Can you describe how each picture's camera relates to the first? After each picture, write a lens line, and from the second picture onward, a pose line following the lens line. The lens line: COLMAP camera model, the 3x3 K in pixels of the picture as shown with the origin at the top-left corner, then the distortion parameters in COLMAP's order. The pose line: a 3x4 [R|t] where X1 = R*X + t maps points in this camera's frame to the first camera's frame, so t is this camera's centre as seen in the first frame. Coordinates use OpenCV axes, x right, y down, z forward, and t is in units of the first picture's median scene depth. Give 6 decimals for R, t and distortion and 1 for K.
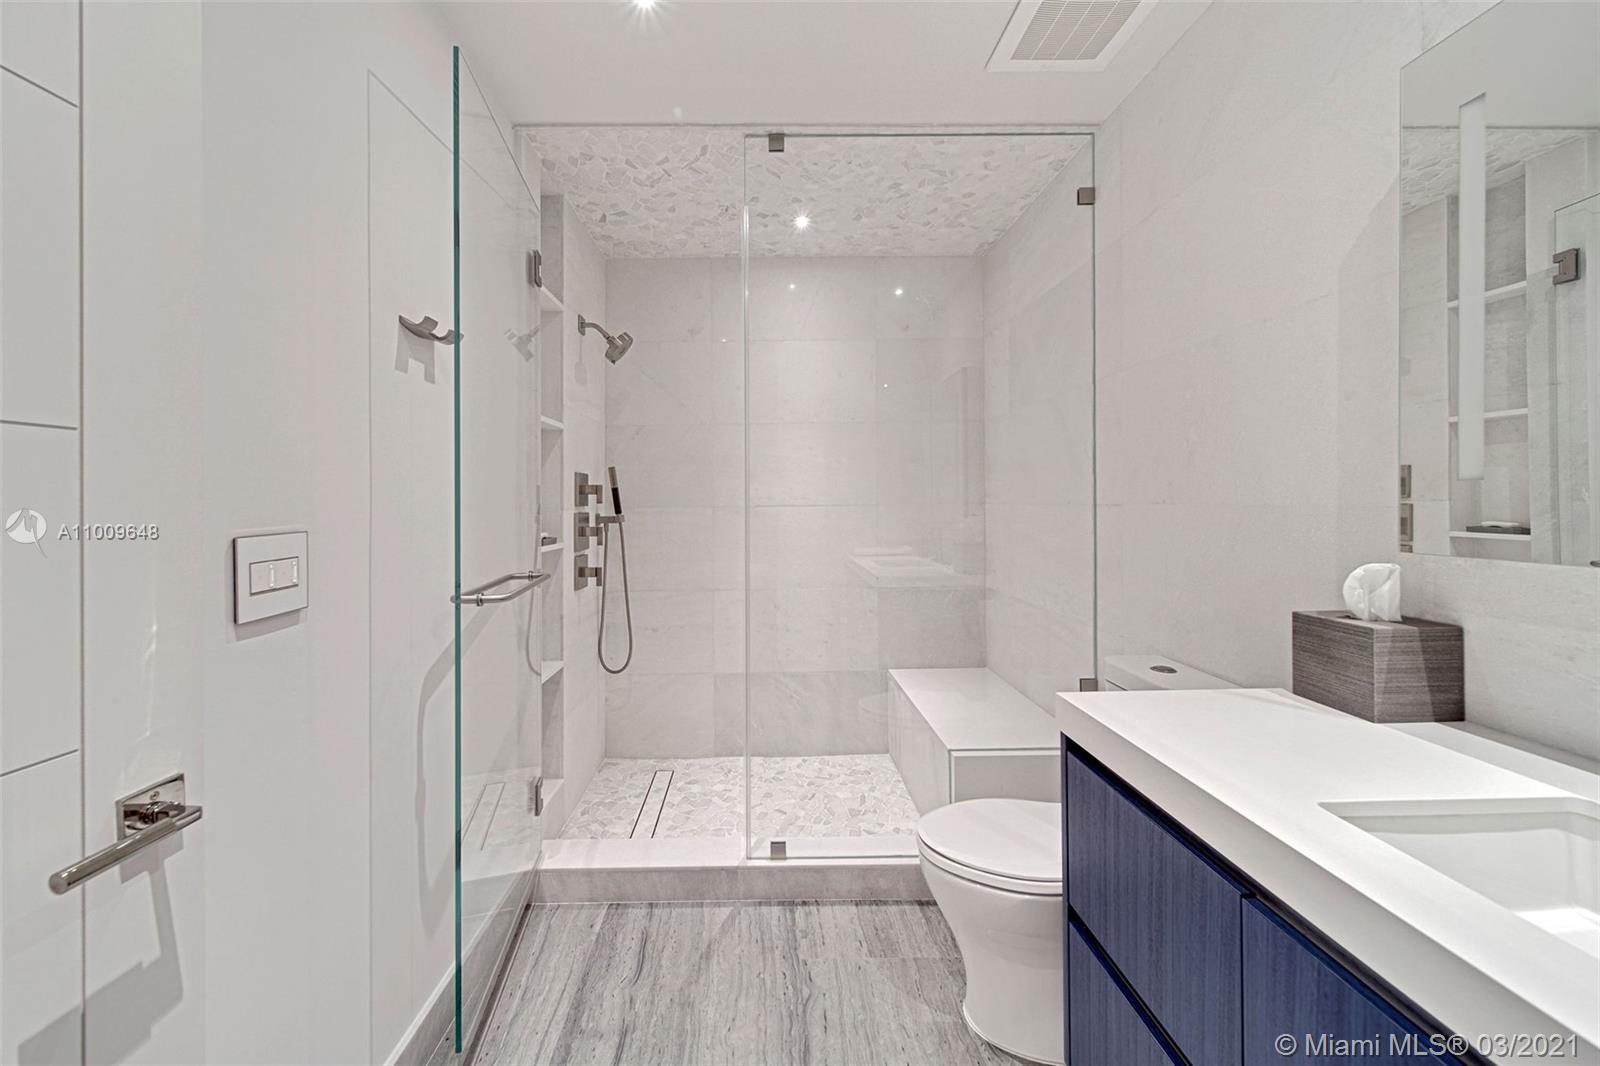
lens RADIAL K [[577.6, 0, 805.2], [0, 577.6, 508.3], [0, 0, 1]] dist [0.001158, -0.000074]
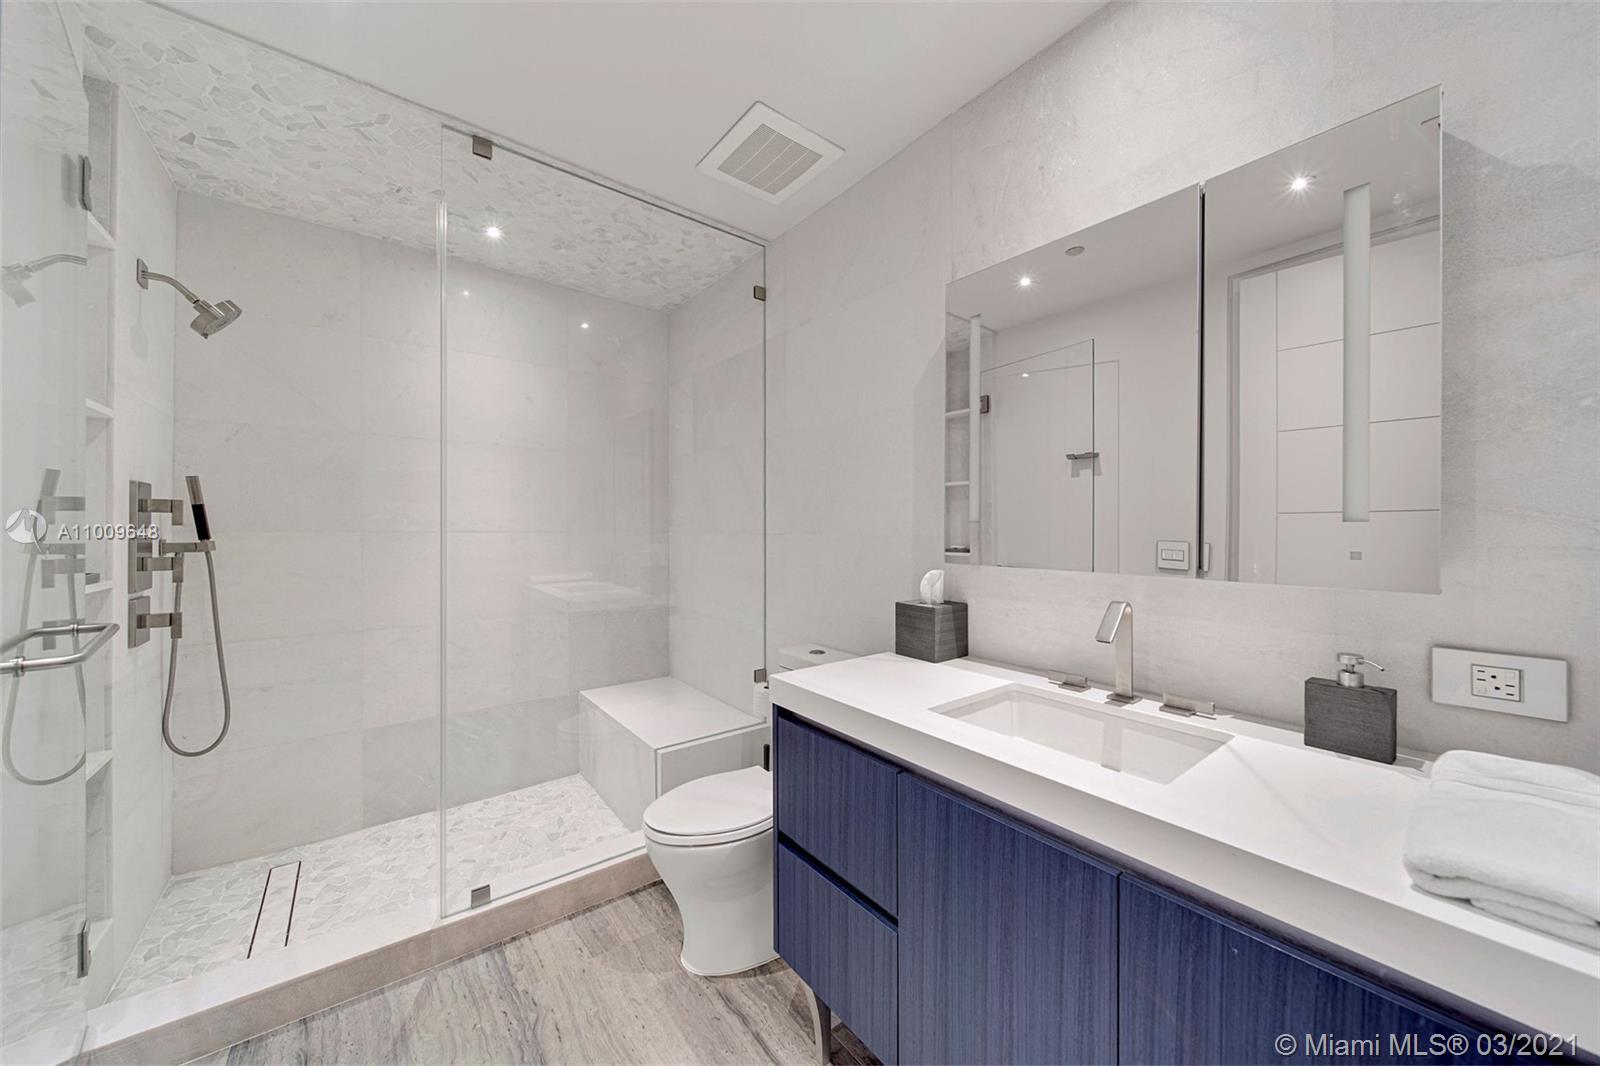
lens RADIAL K [[562.9, 0, 802.2], [0, 562.9, 533.2], [0, 0, 1]] dist [0.000526, -0.002146]
pose [[0.796322, 0.010770, 0.604777, -0.176443], [-0.008135, 0.999942, -0.007096, 0.000326], [-0.604819, 0.000730, 0.796363, -0.047168]]
